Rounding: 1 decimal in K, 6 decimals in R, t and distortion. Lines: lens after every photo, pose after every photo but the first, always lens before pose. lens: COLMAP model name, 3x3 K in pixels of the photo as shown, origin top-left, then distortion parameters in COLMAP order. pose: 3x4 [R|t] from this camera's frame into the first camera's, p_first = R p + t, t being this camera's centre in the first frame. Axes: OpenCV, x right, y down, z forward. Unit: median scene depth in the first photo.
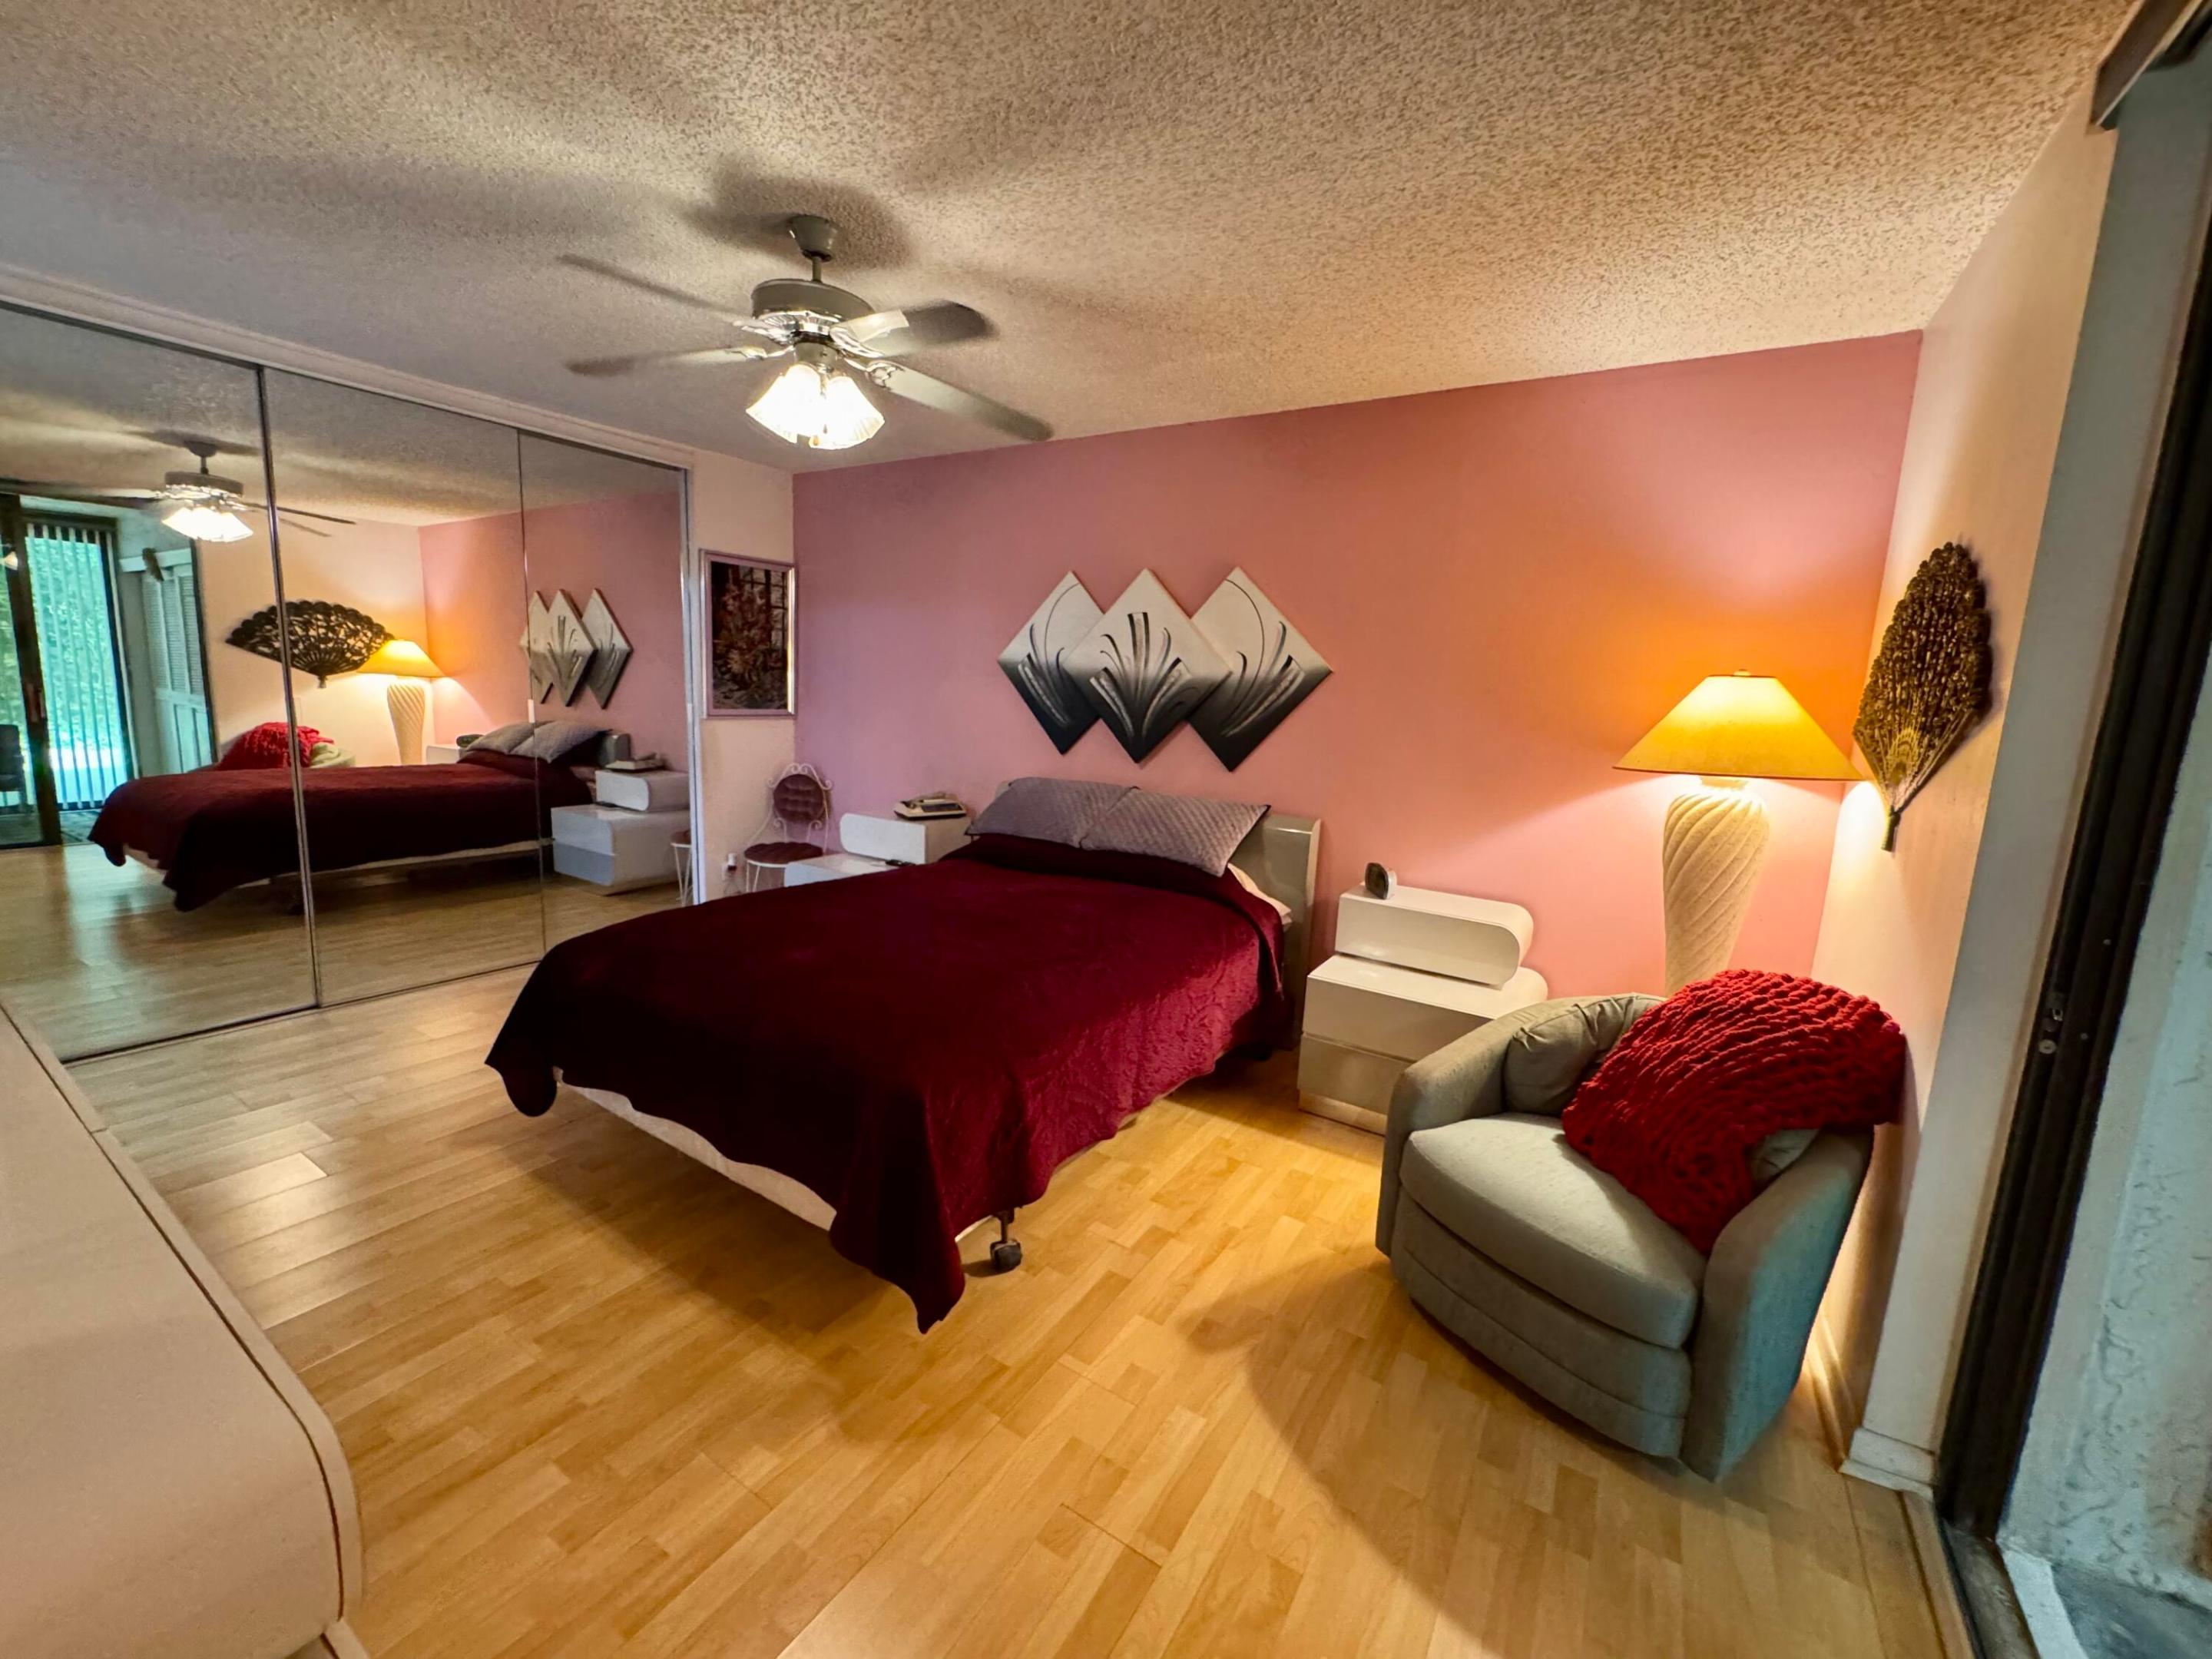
lens RADIAL K [[885.1, 0, 1116.6], [0, 885.1, 821.5], [0, 0, 1]] dist [-0.001988, 0.000645]
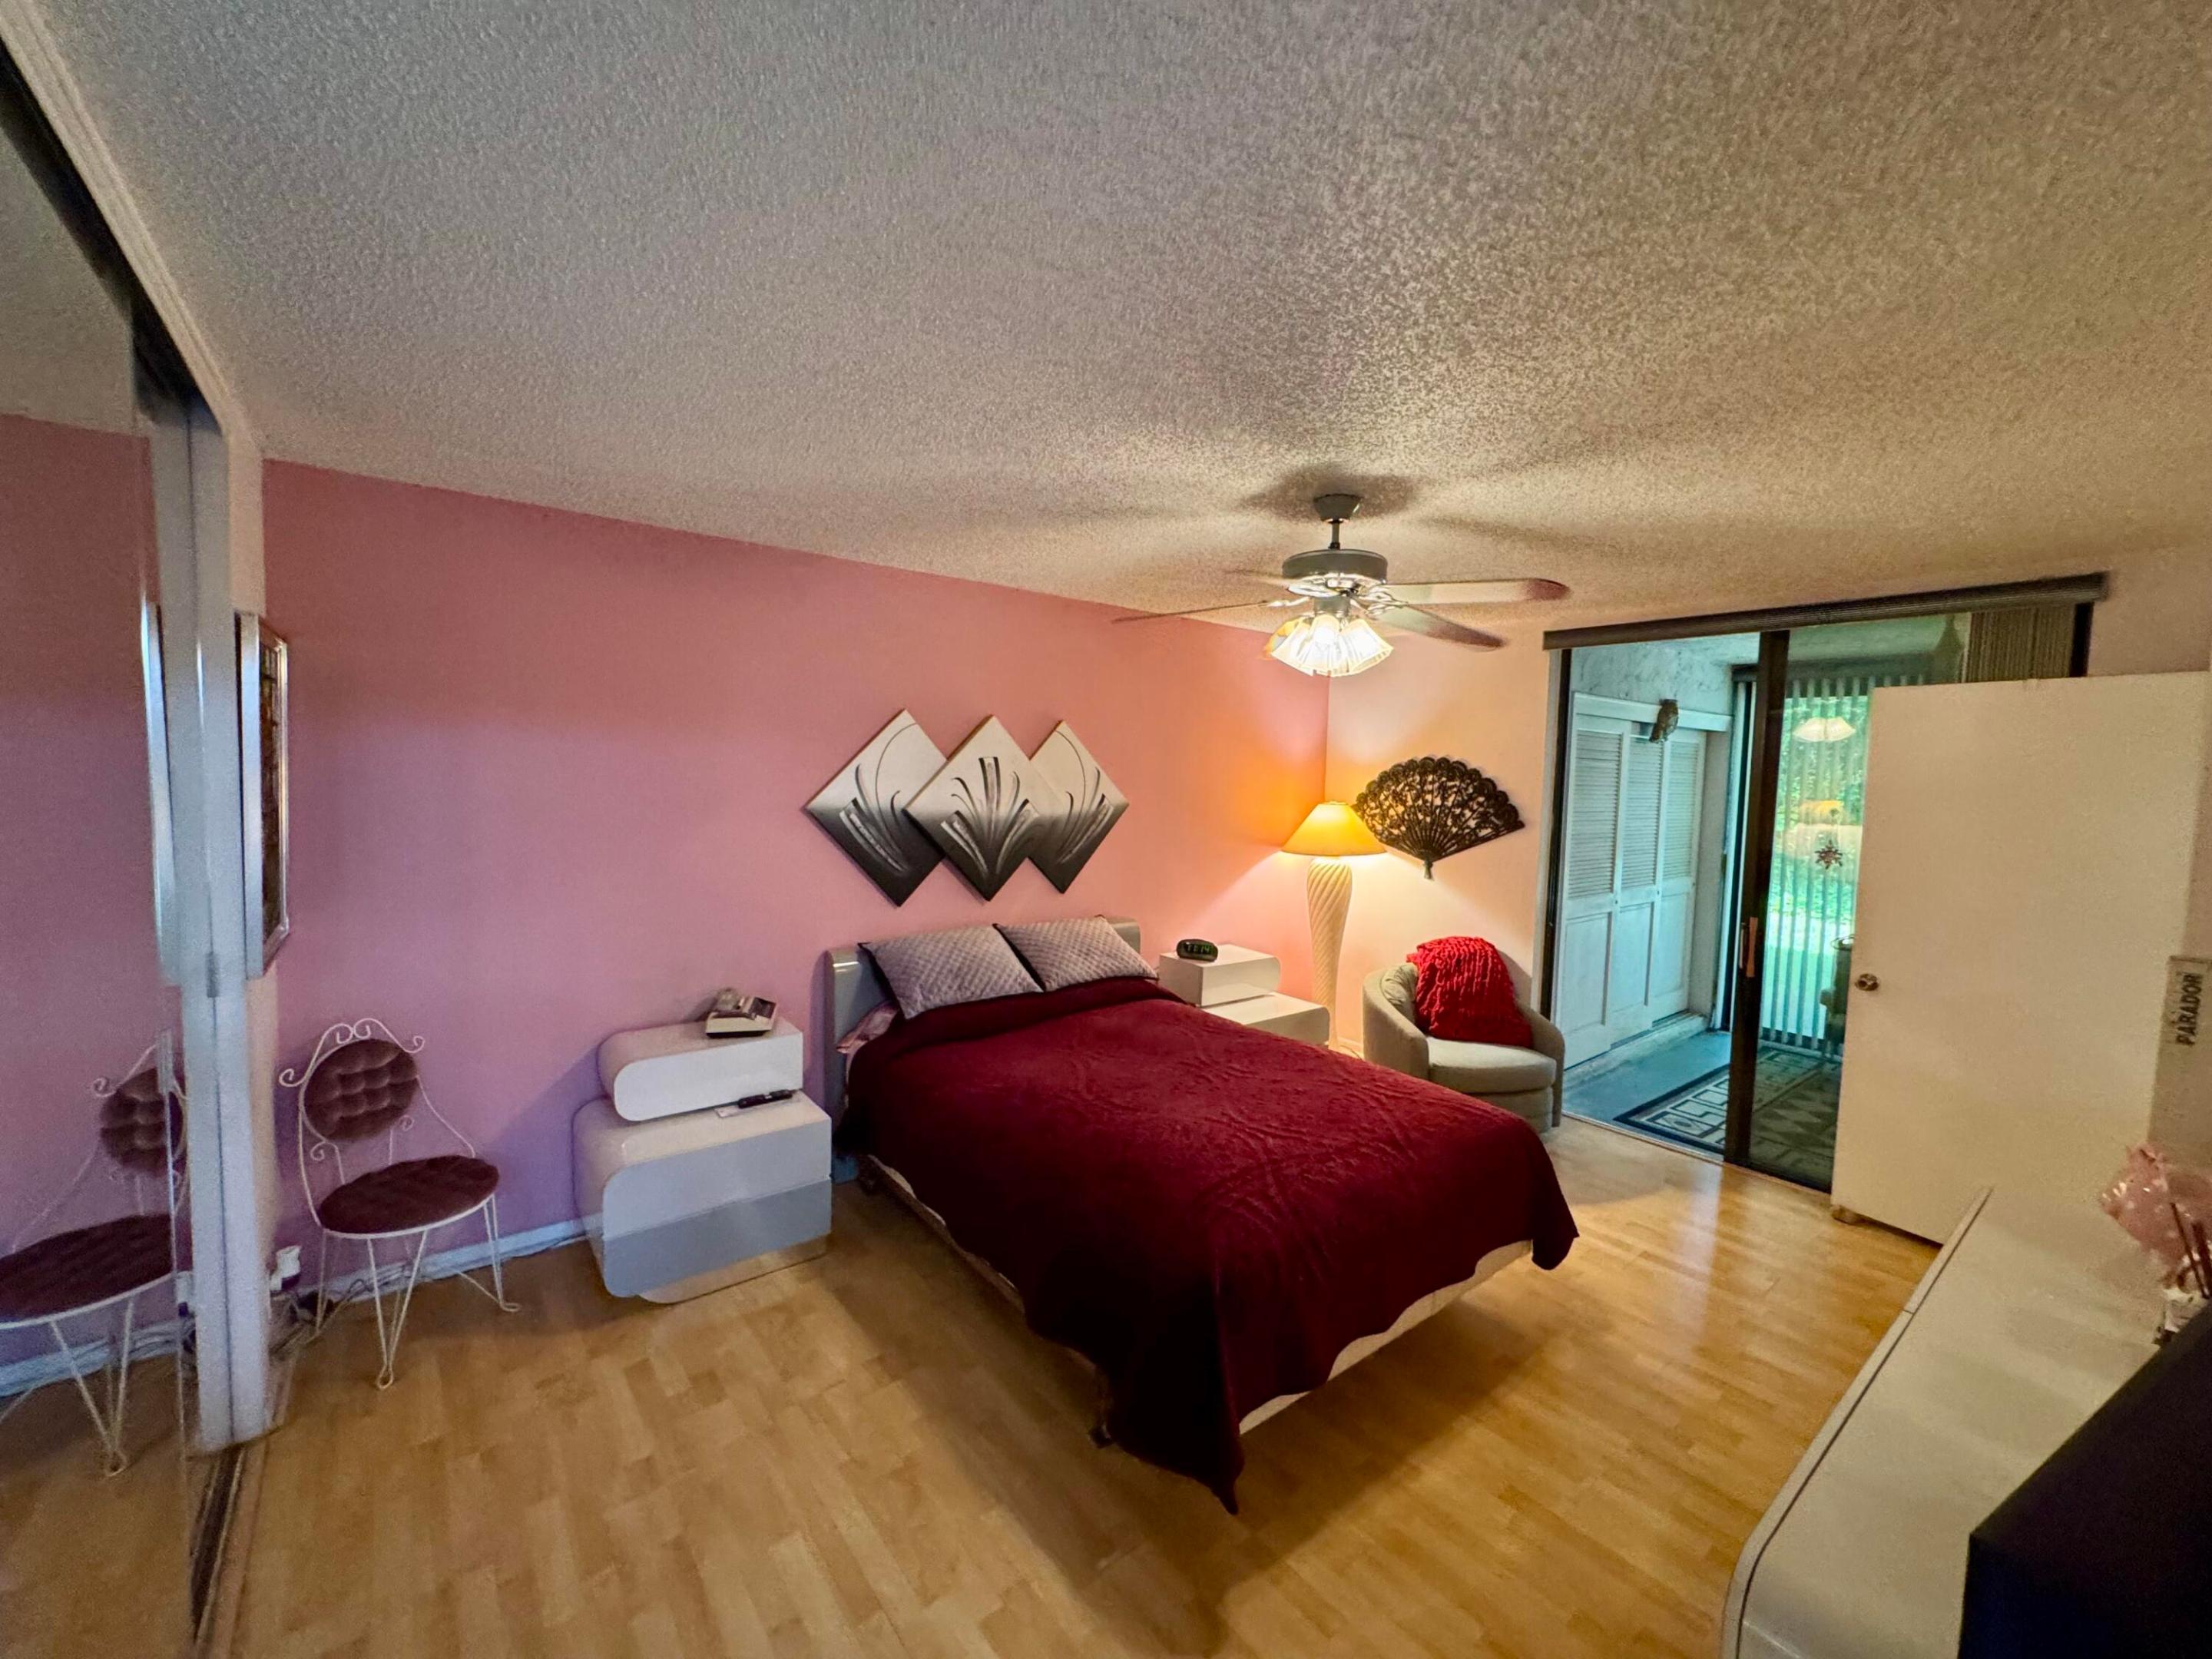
lens RADIAL K [[885.1, 0, 1108.4], [0, 885.1, 831.0], [0, 0, 1]] dist [-0.001988, 0.000645]
pose [[0.323622, -0.101628, 0.940713, -0.900457], [0.132908, 0.989240, 0.061148, -0.194633], [-0.936806, 0.105239, 0.333647, 0.536575]]
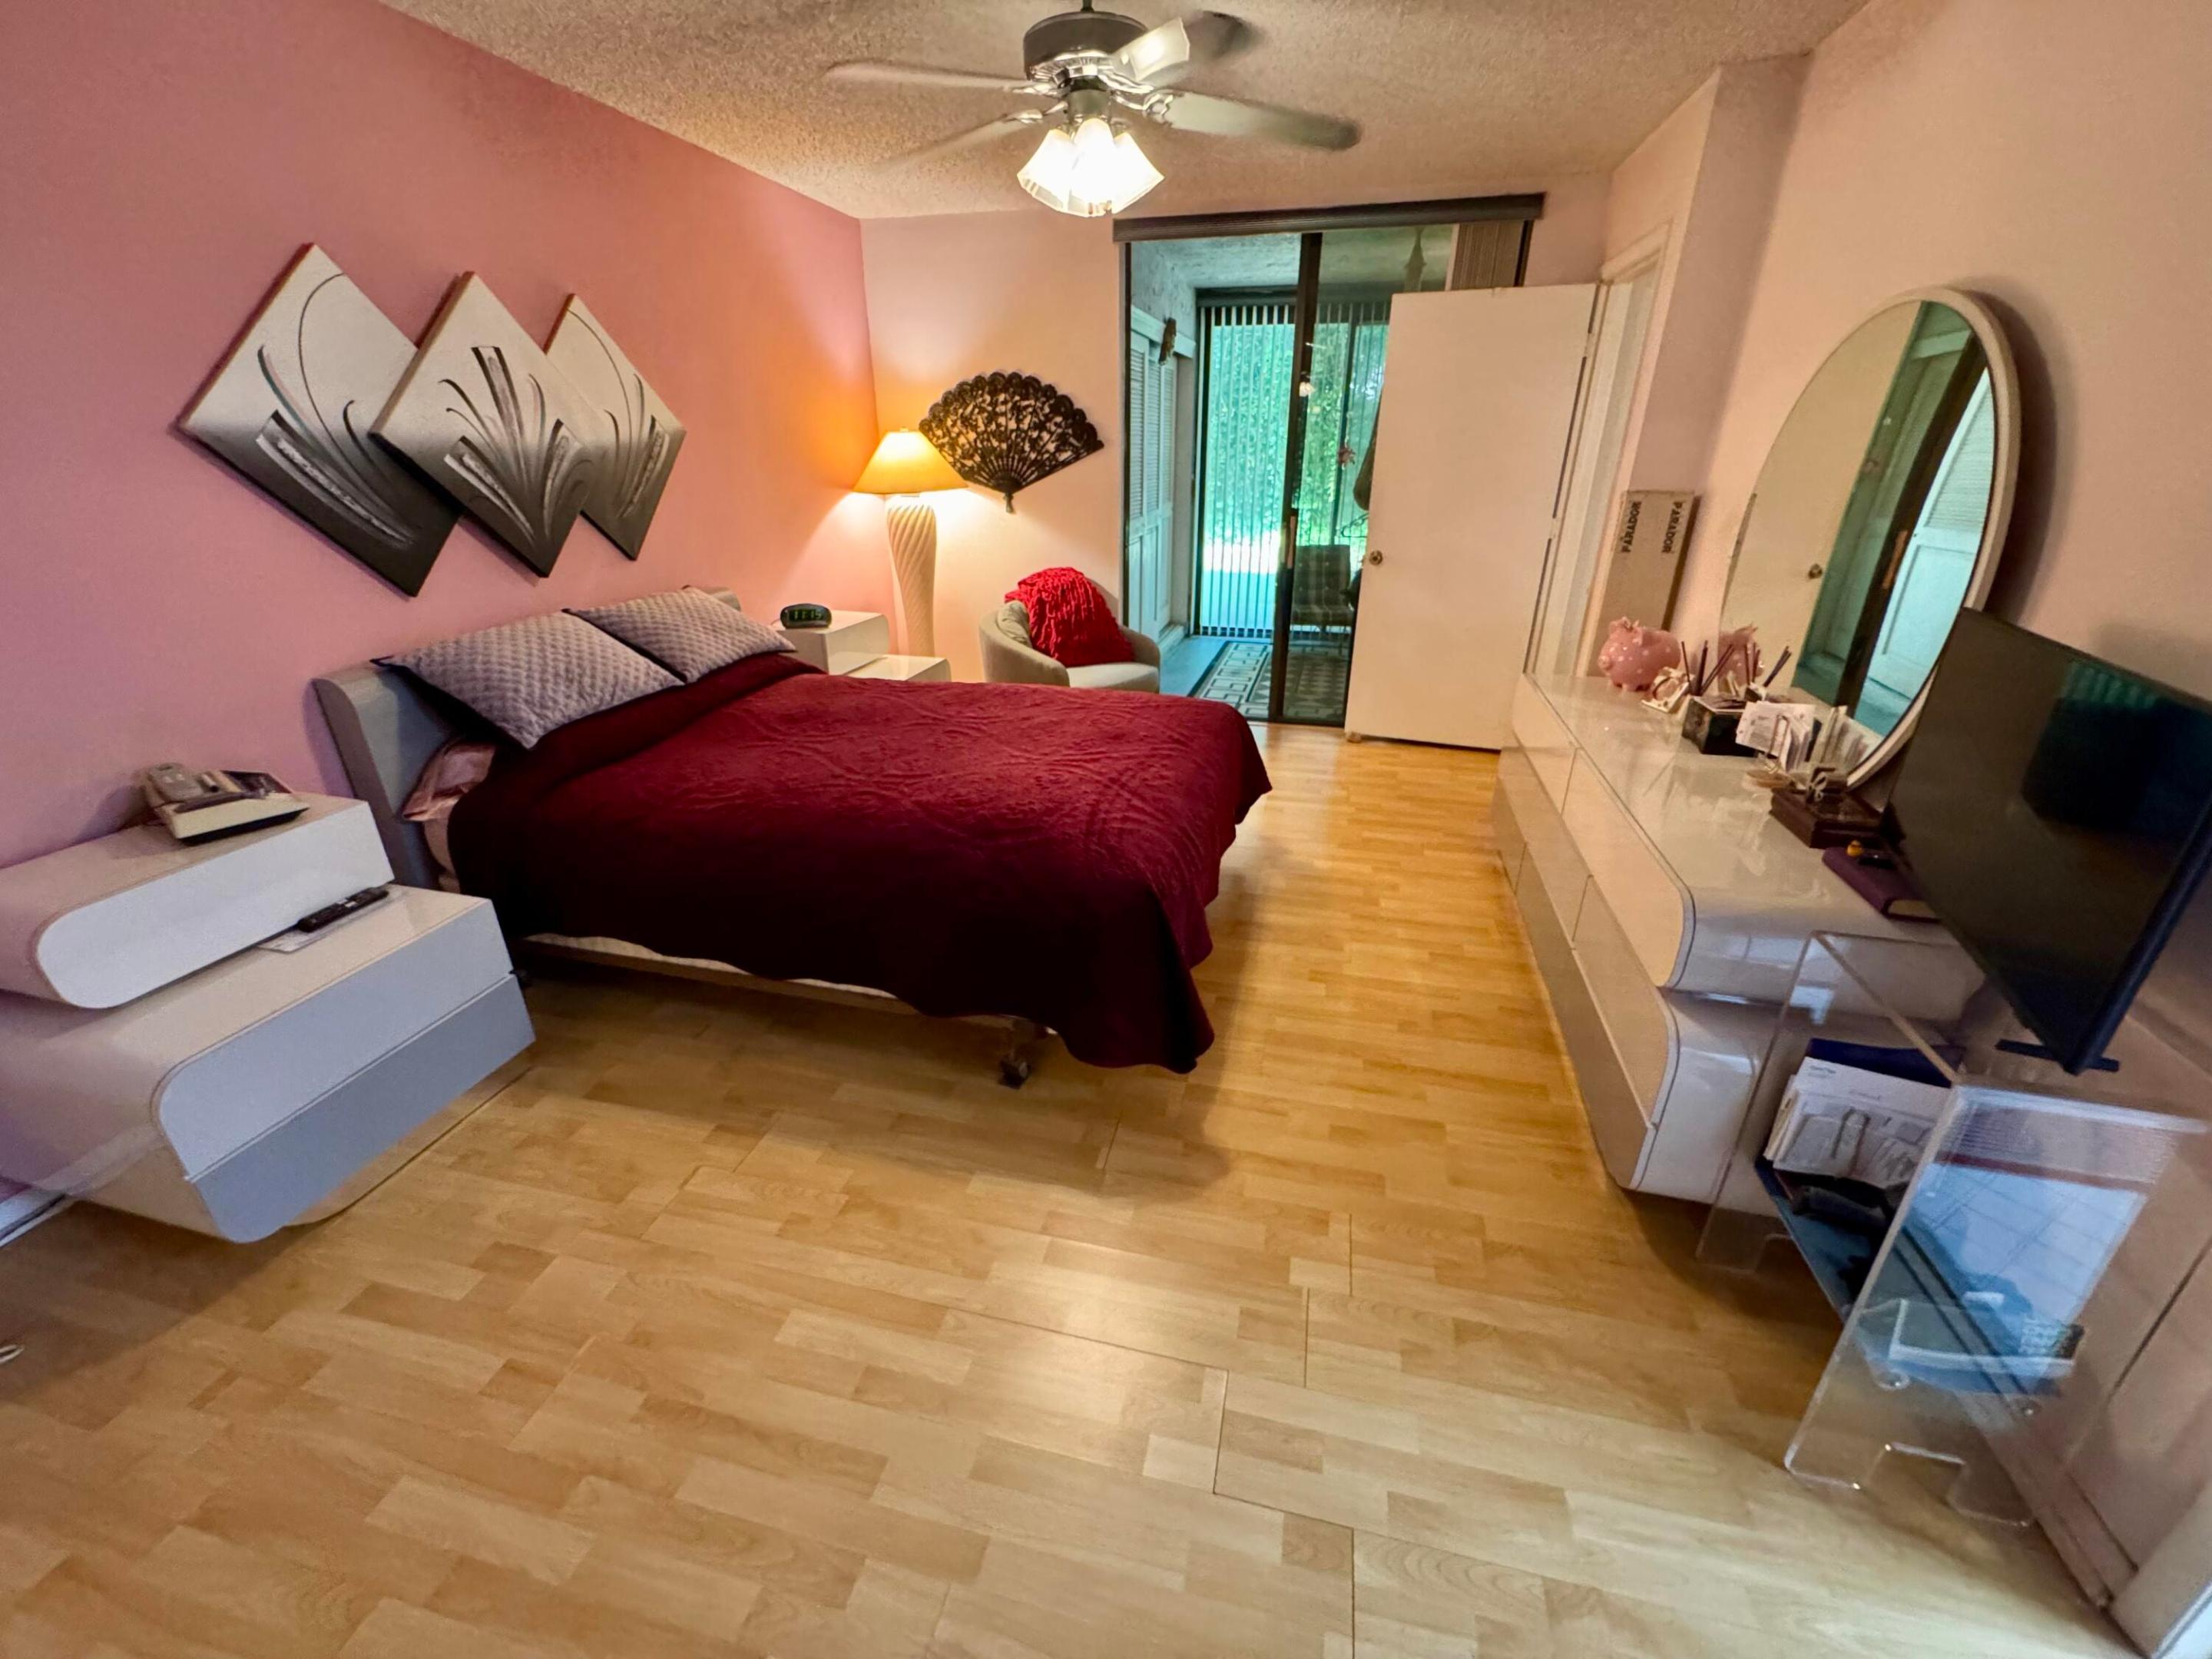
lens RADIAL K [[885.1, 0, 1114.6], [0, 885.1, 827.5], [0, 0, 1]] dist [-0.001988, 0.000645]
pose [[-0.321647, -0.418584, 0.849312, -0.838401], [0.132691, 0.868199, 0.478145, -0.176518], [-0.937516, 0.266490, -0.223712, 0.800604]]
